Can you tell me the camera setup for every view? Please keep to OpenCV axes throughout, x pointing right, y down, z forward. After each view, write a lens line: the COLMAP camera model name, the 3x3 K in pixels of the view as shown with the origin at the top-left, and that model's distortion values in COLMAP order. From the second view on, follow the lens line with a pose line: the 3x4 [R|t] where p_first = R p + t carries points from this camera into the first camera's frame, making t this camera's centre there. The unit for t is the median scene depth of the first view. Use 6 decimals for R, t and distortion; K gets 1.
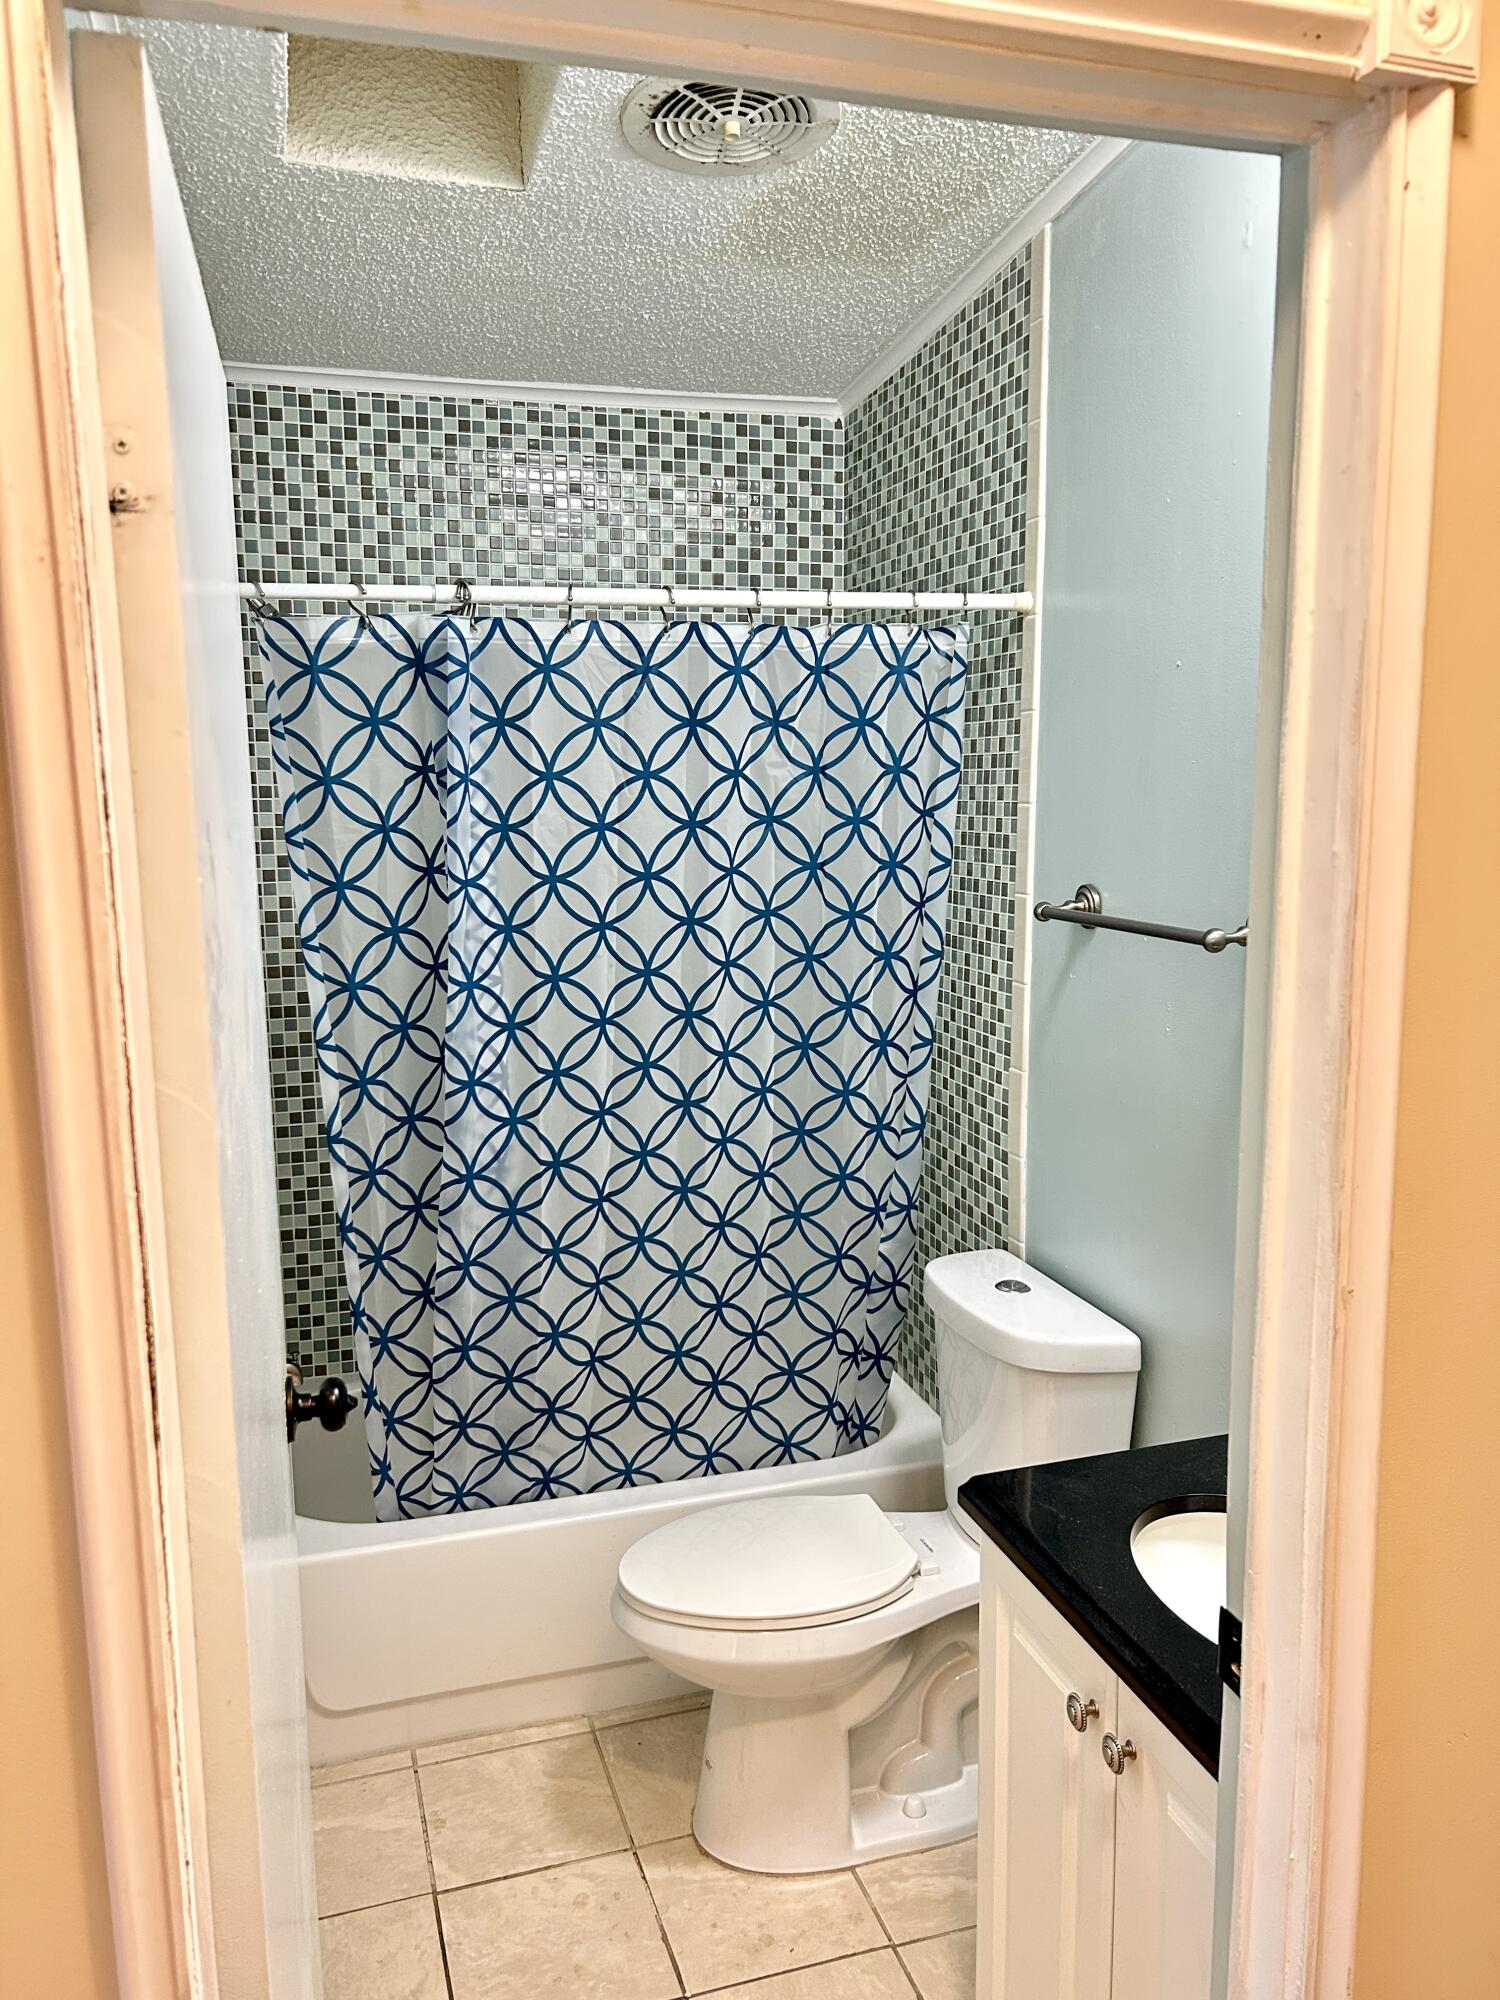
lens RADIAL K [[1510.8, 0, 725.4], [0, 1510.8, 1004.0], [0, 0, 1]] dist [0.059050, -0.074636]
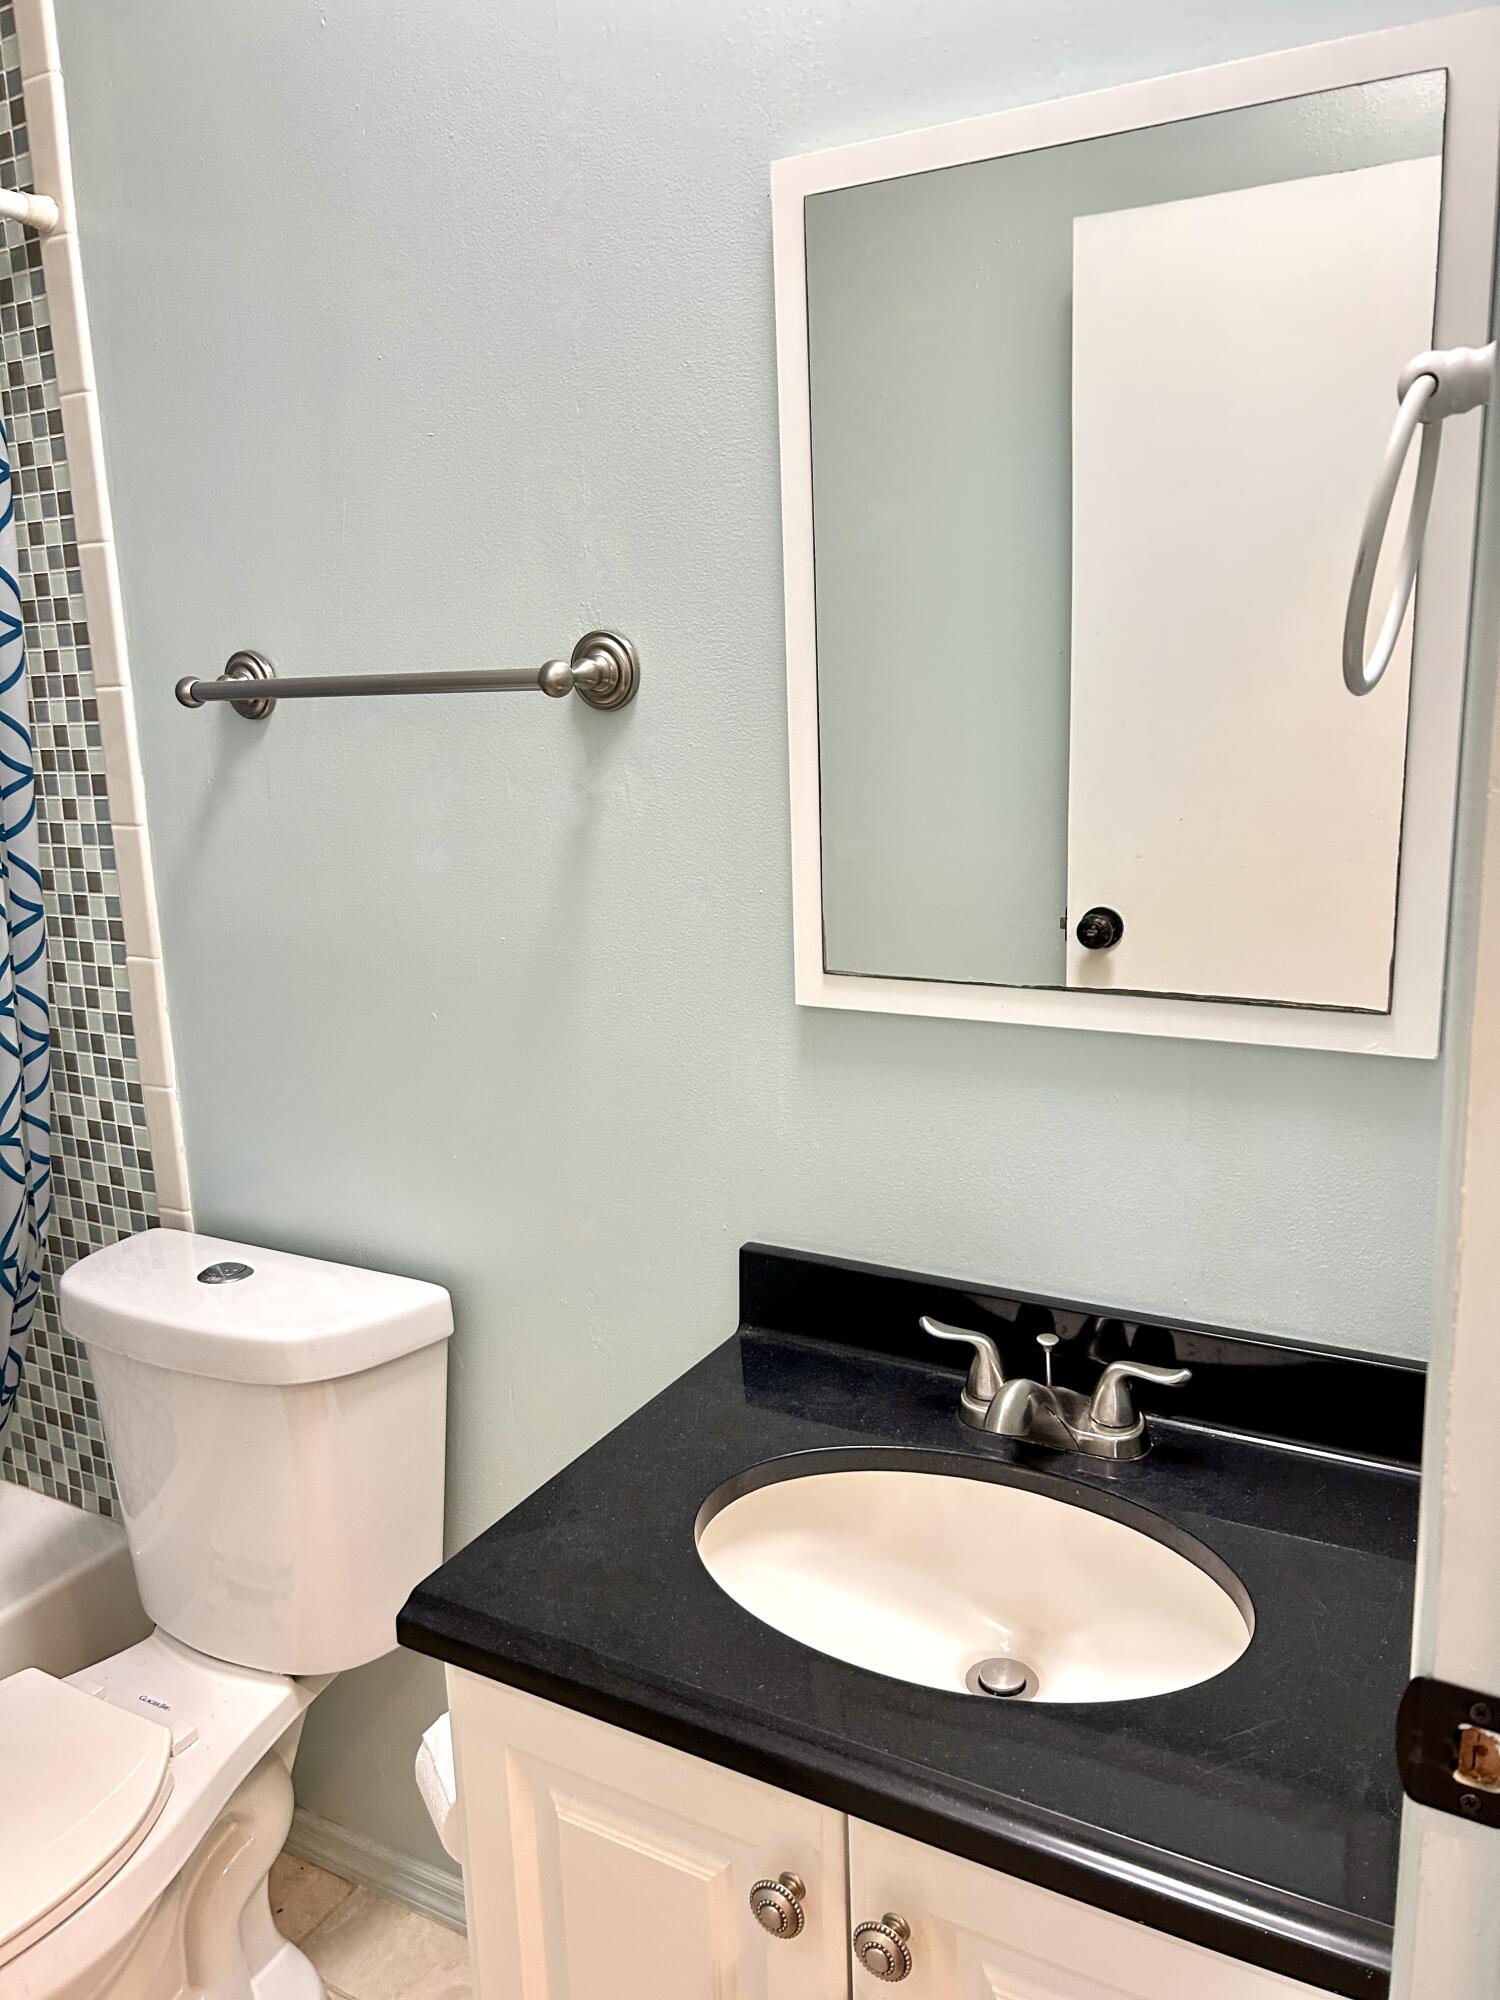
lens RADIAL K [[1510.8, 0, 725.4], [0, 1510.8, 1004.0], [0, 0, 1]] dist [0.059050, -0.074636]
pose [[0.722928, -0.162957, 0.671431, -0.075553], [0.135600, 0.986352, 0.093389, 0.036959], [-0.677486, 0.023533, 0.735159, 0.349247]]
